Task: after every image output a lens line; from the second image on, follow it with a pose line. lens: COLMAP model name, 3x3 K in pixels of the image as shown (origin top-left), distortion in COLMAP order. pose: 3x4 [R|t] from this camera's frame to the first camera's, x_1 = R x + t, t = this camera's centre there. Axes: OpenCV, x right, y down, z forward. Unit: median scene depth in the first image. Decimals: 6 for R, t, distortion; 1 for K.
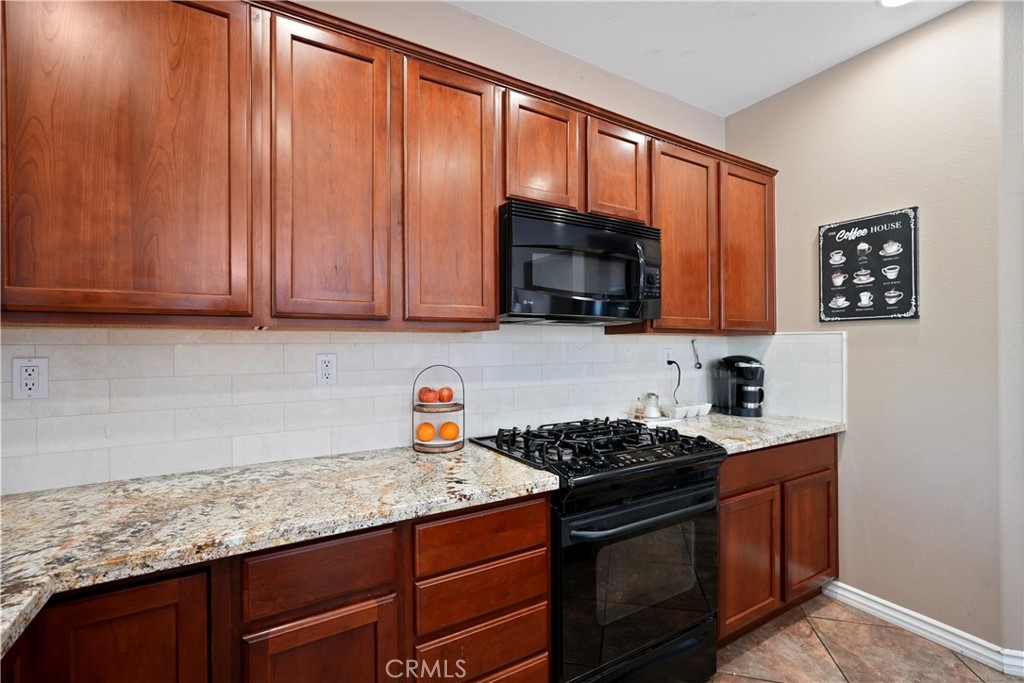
lens RADIAL K [[459.2, 0, 514.8], [0, 459.2, 344.3], [0, 0, 1]] dist [-0.004425, -0.000112]
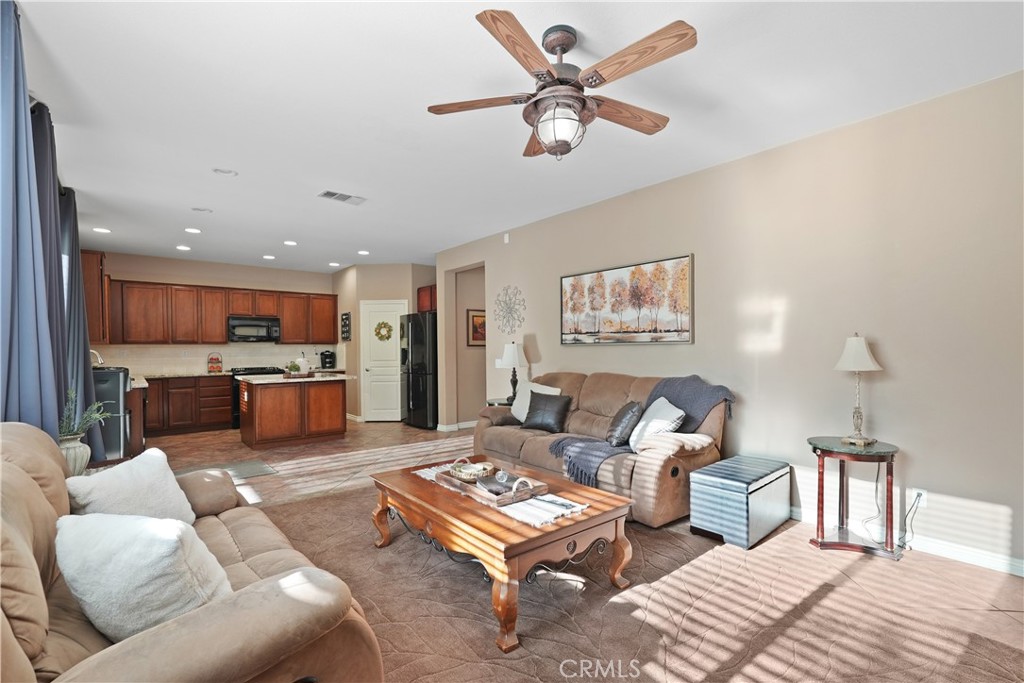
lens RADIAL K [[464.8, 0, 513.2], [0, 464.8, 349.5], [0, 0, 1]] dist [0.000464, 0.000261]
pose [[0.987625, -0.006917, 0.156679, 1.881136], [0.006704, 0.999976, 0.001890, 0.028514], [-0.156688, -0.000816, 0.987648, -3.669364]]
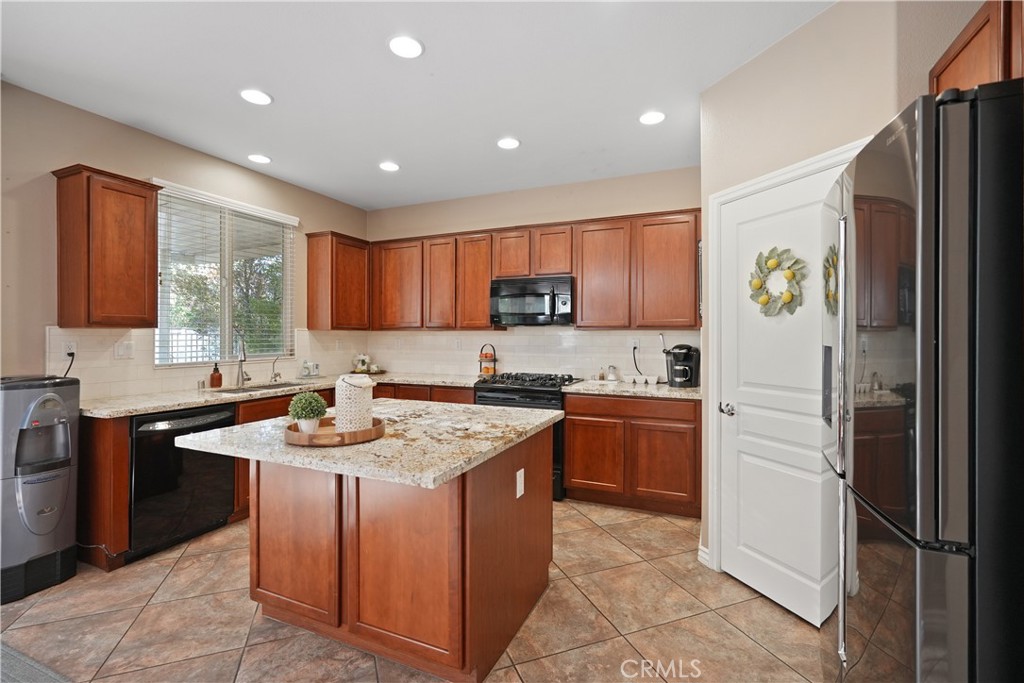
lens RADIAL K [[454.2, 0, 510.1], [0, 454.2, 336.6], [0, 0, 1]] dist [-0.000041, 0.000657]
pose [[0.572733, 0.004130, -0.819732, 1.940246], [-0.001223, 0.999991, 0.004183, -0.005947], [0.819741, -0.001393, 0.572732, -0.332133]]
